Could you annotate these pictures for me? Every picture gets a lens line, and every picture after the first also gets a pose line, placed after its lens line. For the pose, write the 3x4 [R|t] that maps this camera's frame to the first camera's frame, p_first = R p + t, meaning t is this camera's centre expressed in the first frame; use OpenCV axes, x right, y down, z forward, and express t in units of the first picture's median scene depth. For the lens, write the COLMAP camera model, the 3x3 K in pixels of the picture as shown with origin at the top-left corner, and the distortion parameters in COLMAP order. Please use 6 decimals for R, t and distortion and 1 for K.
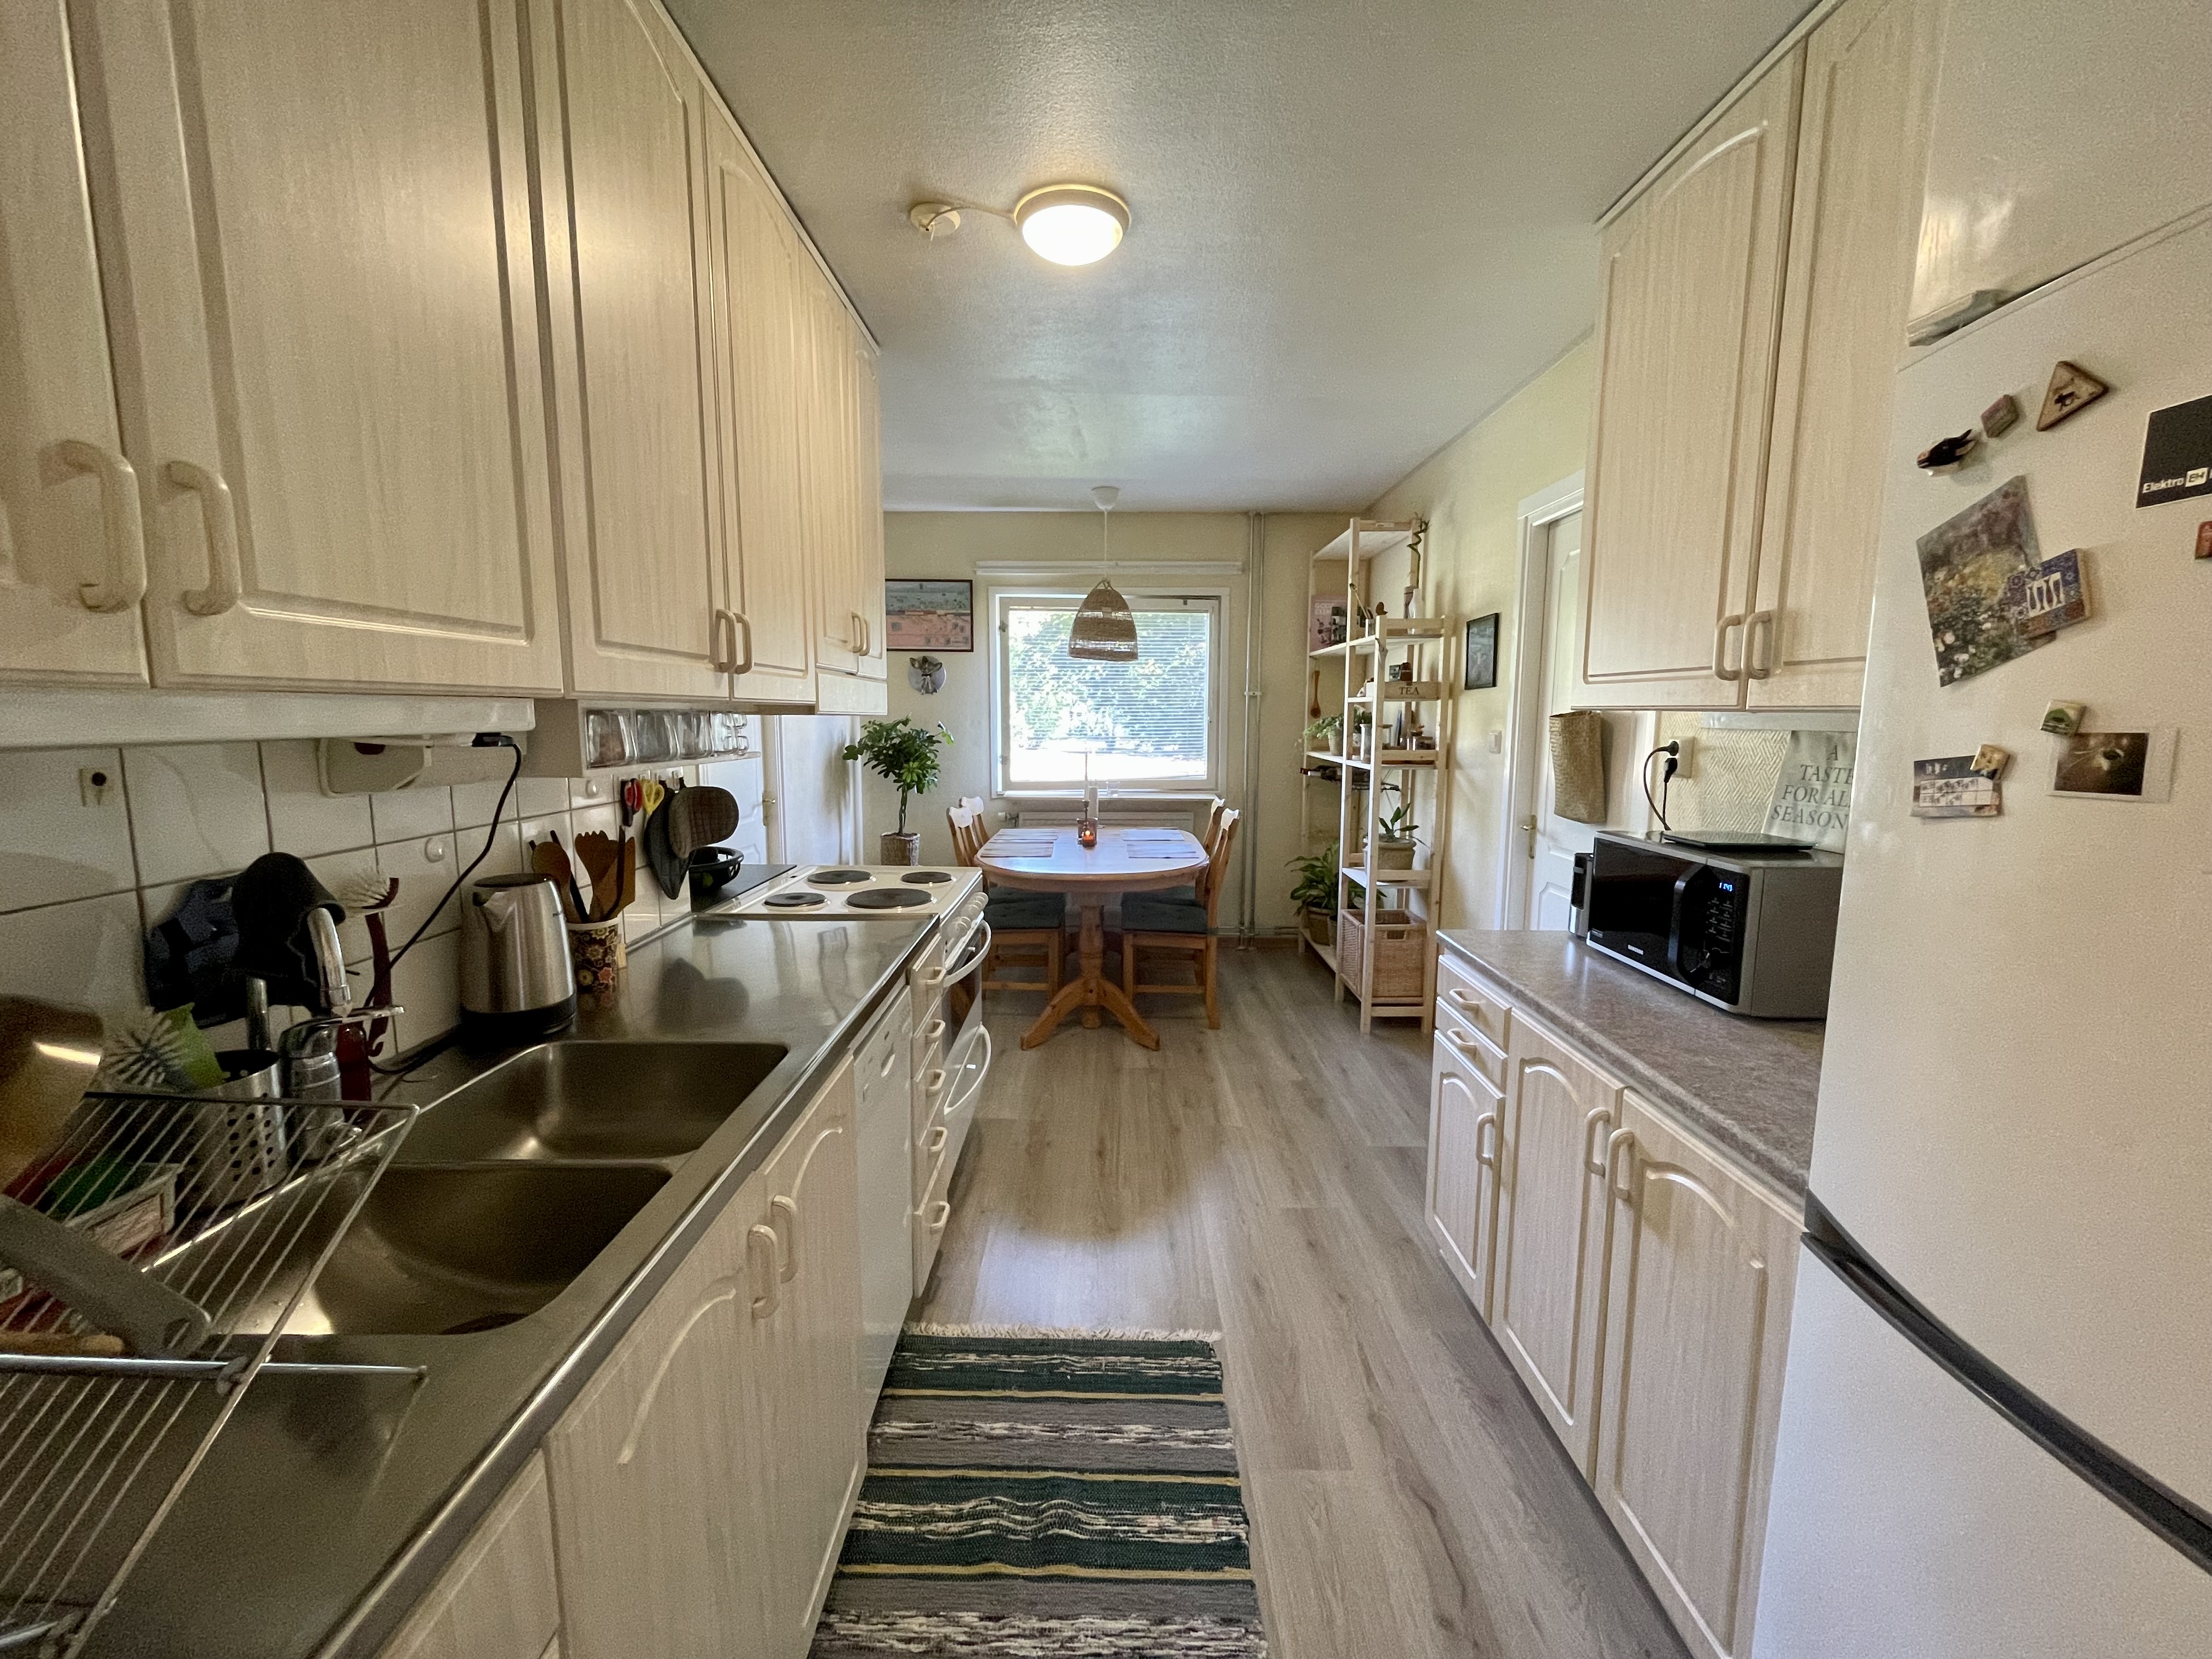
lens RADIAL K [[874.5, 0, 1101.3], [0, 874.5, 827.3], [0, 0, 1]] dist [0.001502, -0.007137]
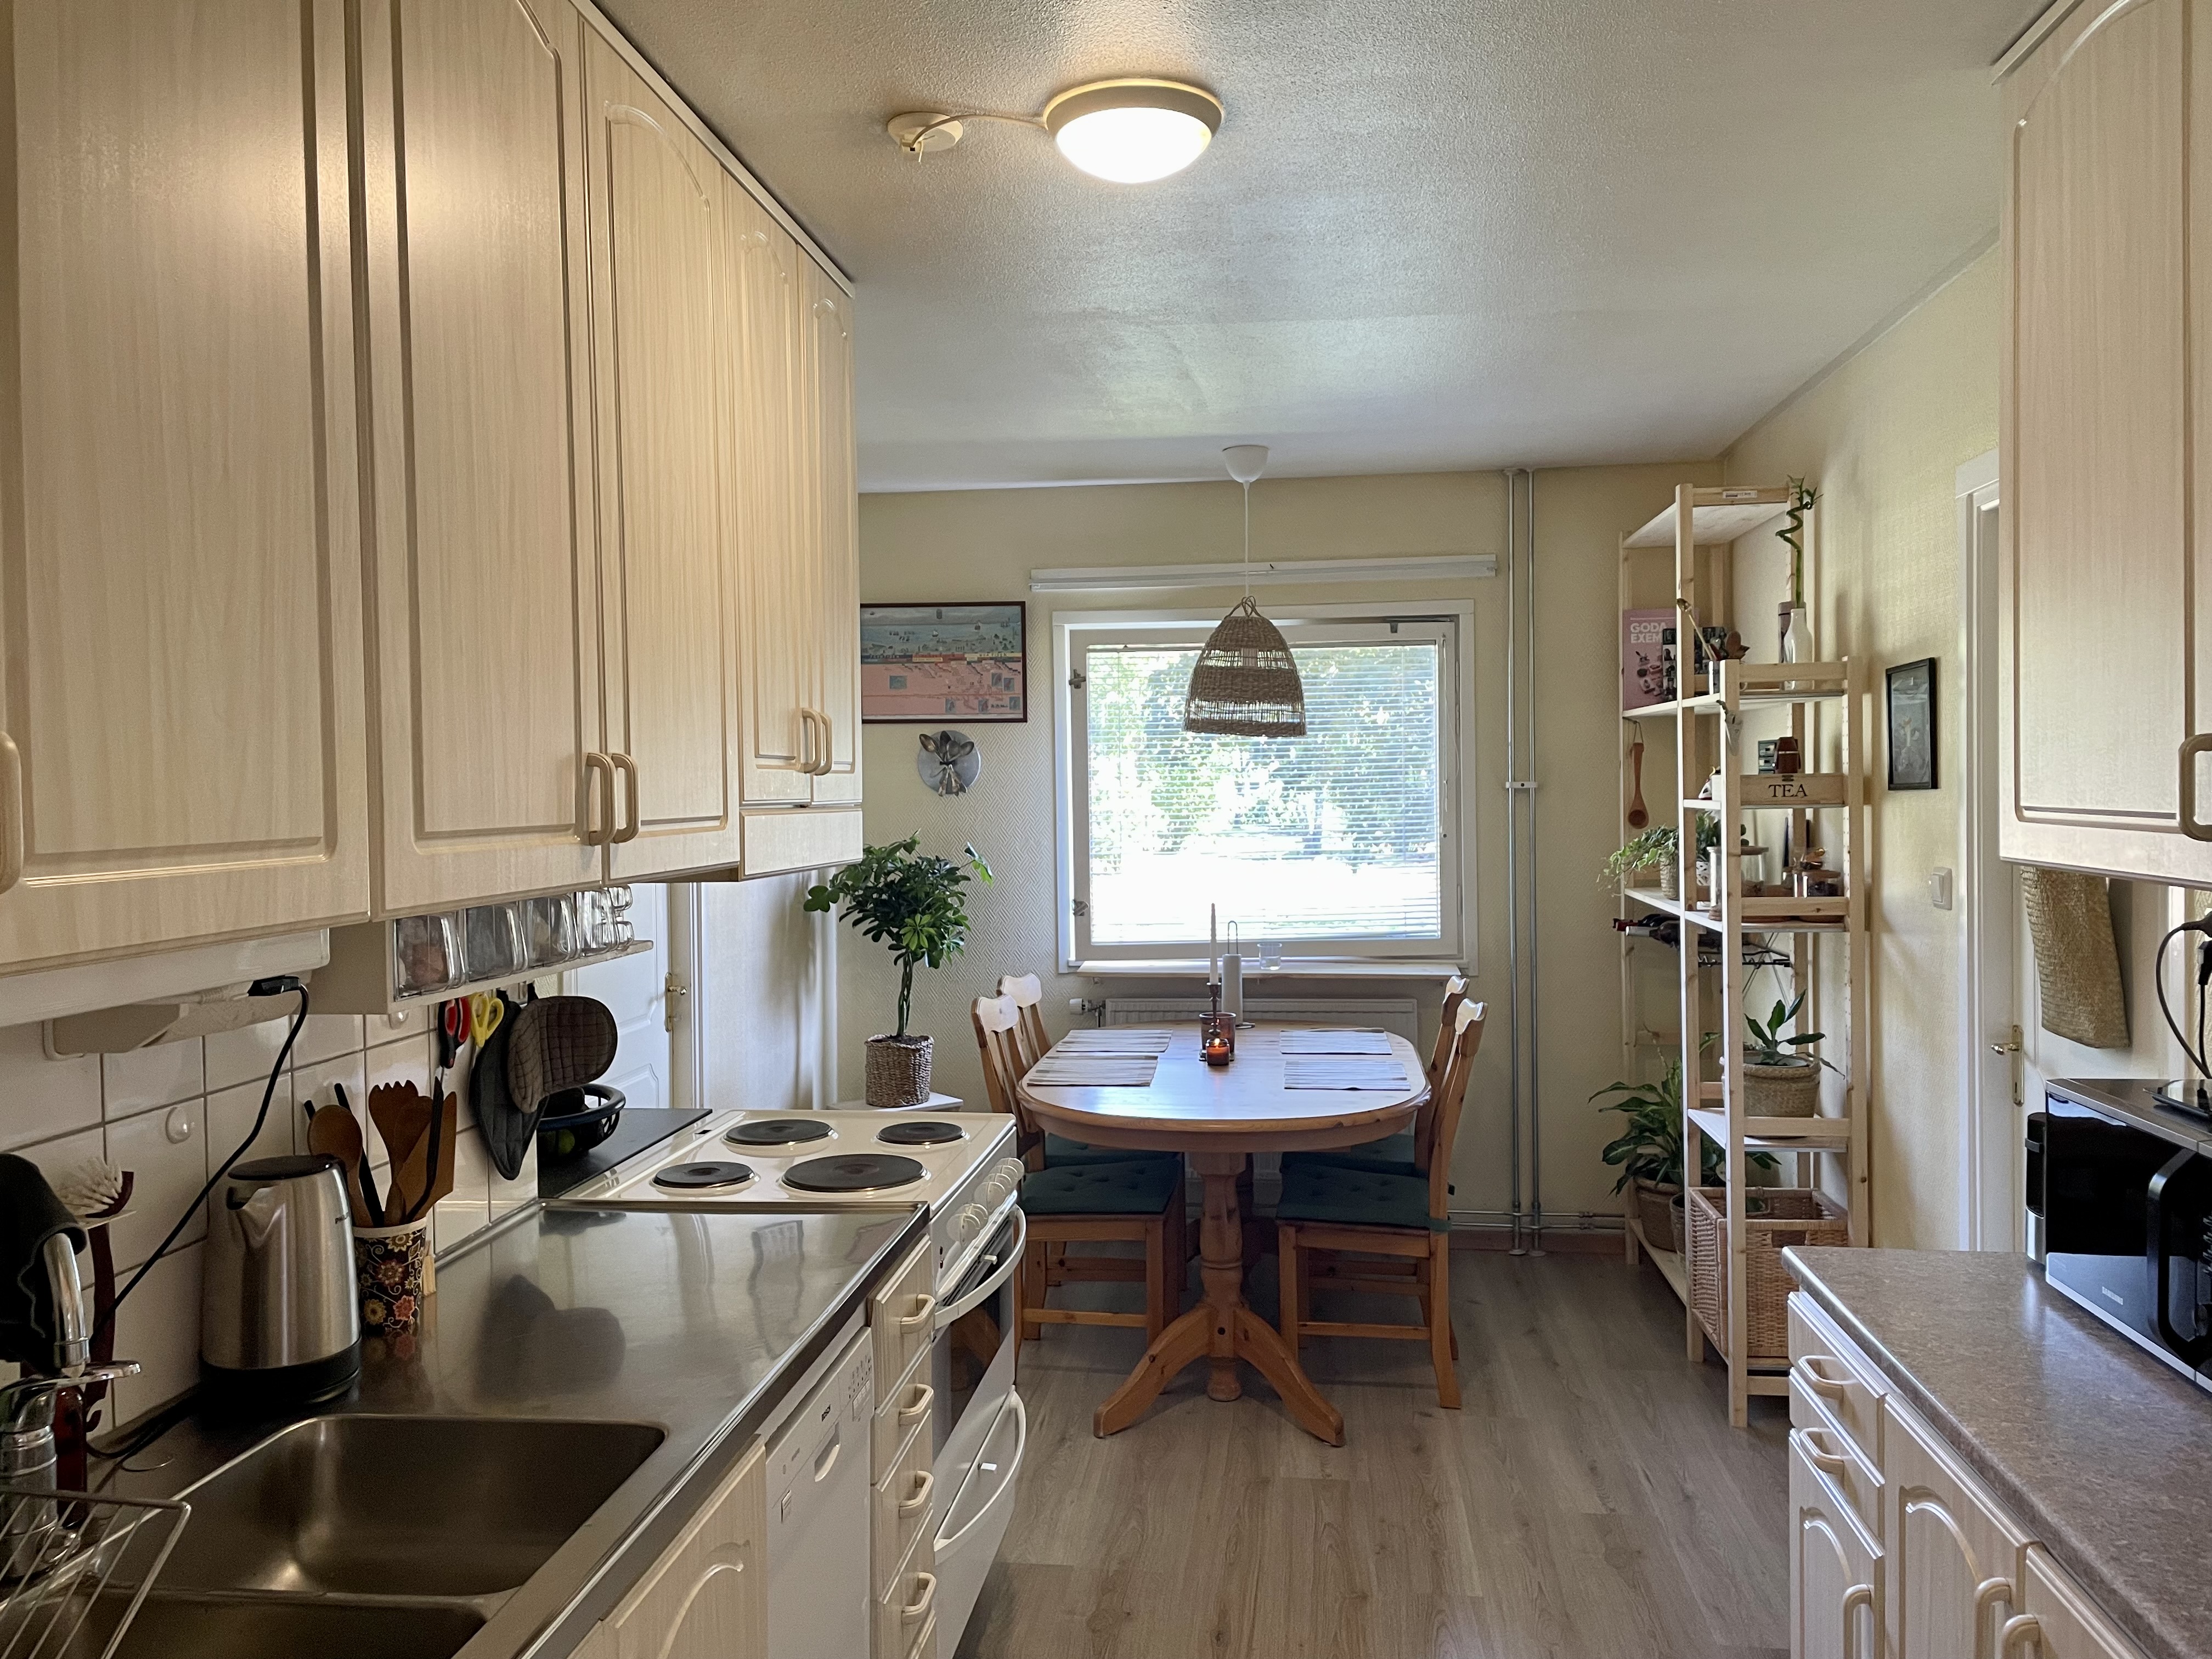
lens RADIAL K [[1634.3, 0, 1106.0], [0, 1634.3, 829.5], [0, 0, 1]] dist [0.089303, -0.117129]
pose [[0.993062, -0.014010, -0.116750, 0.061687], [0.002069, 0.994805, -0.101777, -0.035796], [0.117570, 0.100830, 0.987933, -0.119103]]
